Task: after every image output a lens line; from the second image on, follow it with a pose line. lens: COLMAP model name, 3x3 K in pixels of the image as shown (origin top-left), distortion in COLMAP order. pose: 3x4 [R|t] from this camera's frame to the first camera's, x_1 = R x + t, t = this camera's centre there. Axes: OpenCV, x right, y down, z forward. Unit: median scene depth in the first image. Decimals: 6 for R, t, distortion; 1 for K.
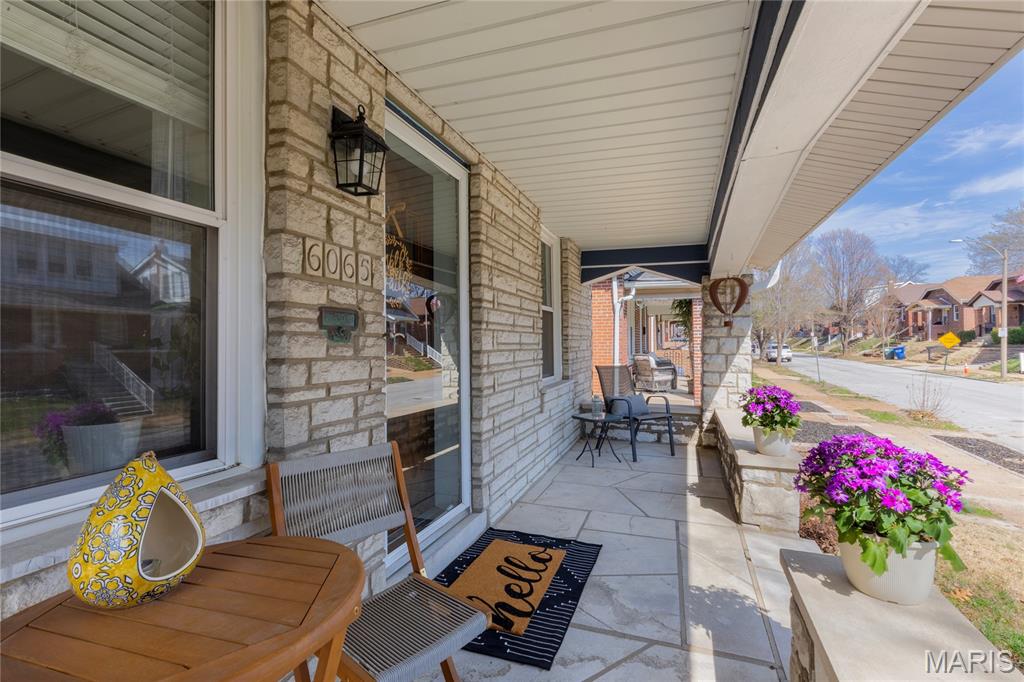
lens RADIAL K [[482.2, 0, 512.0], [0, 482.2, 341.0], [0, 0, 1]] dist [0.000559, 0.000116]
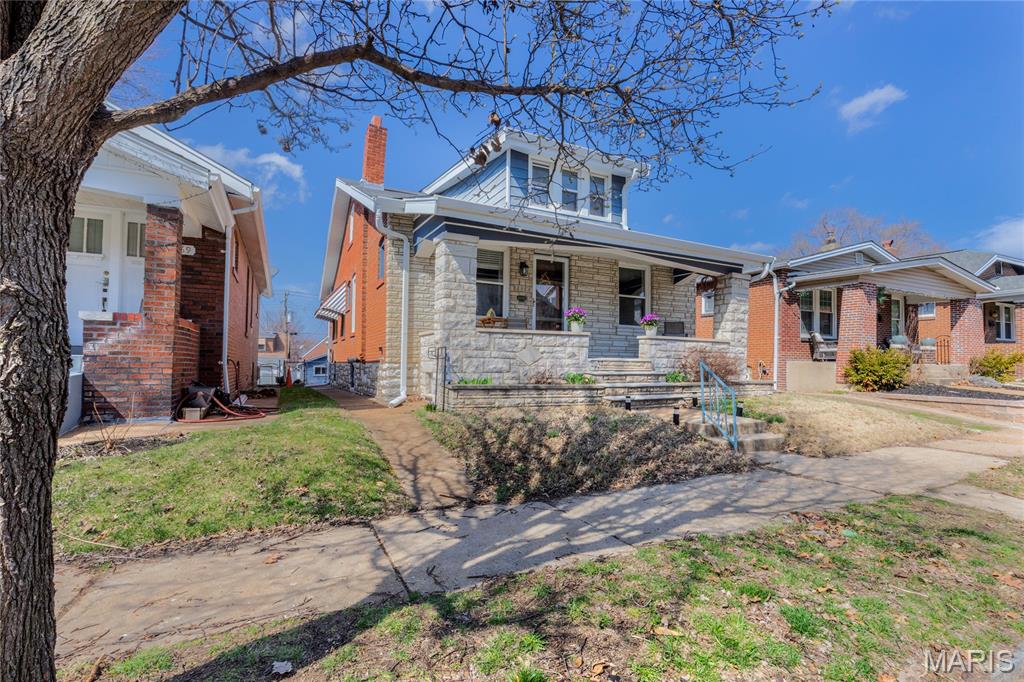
lens RADIAL K [[474.2, 0, 512.0], [0, 474.2, 341.0], [0, 0, 1]] dist [0.000015, -0.000001]
pose [[0.719457, -0.003975, -0.694525, 3.472527], [-0.015659, 0.999637, -0.021943, 0.591837], [0.694360, 0.026662, 0.719134, -3.132510]]
